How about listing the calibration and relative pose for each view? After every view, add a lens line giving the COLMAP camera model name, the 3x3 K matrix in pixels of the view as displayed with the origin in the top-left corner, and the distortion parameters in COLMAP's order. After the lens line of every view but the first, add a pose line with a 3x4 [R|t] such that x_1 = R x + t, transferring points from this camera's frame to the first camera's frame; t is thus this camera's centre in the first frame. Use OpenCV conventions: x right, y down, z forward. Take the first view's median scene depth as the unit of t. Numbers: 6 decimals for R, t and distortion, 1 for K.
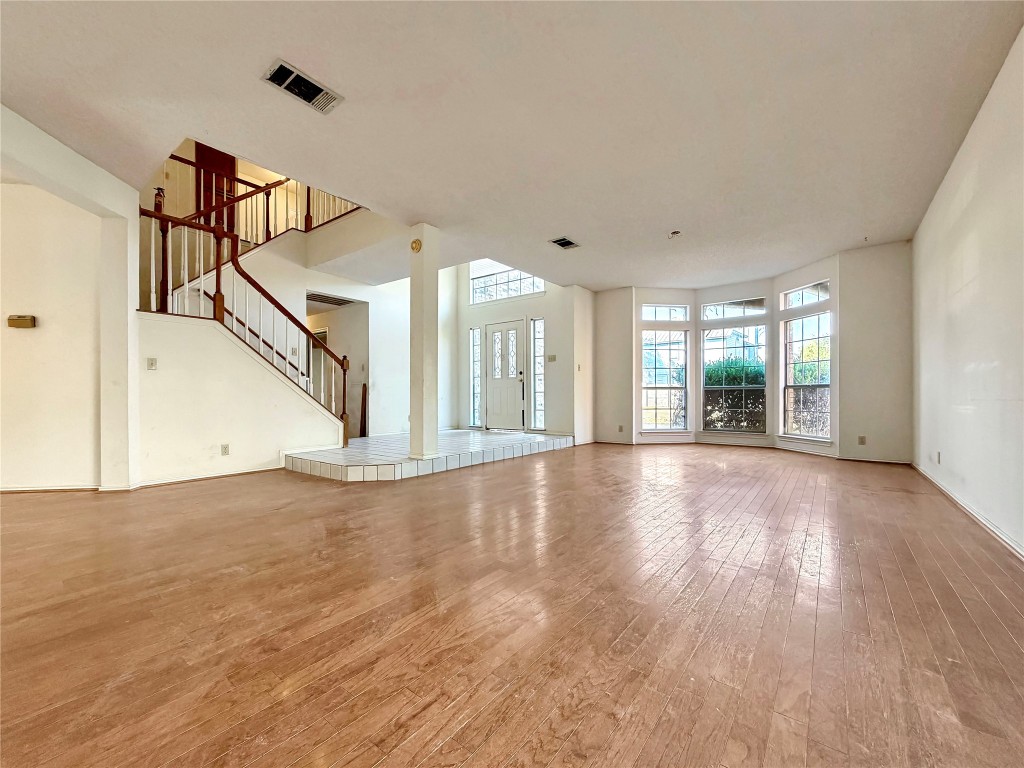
lens RADIAL K [[422.3, 0, 509.5], [0, 422.3, 392.2], [0, 0, 1]] dist [-0.000559, -0.000838]
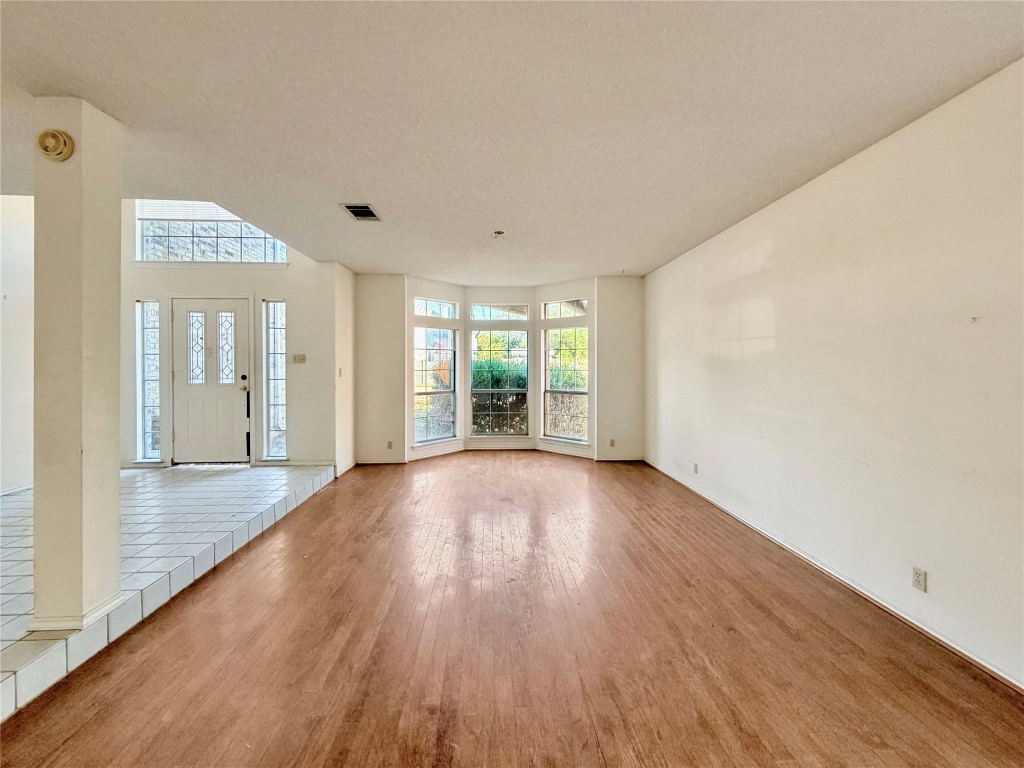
lens RADIAL K [[422.3, 0, 518.6], [0, 422.3, 363.8], [0, 0, 1]] dist [-0.000559, -0.000838]
pose [[0.755269, 0.005079, 0.655395, -0.087580], [-0.006464, 0.999979, -0.000299, -0.072740], [-0.655383, -0.004010, 0.755286, 0.211871]]
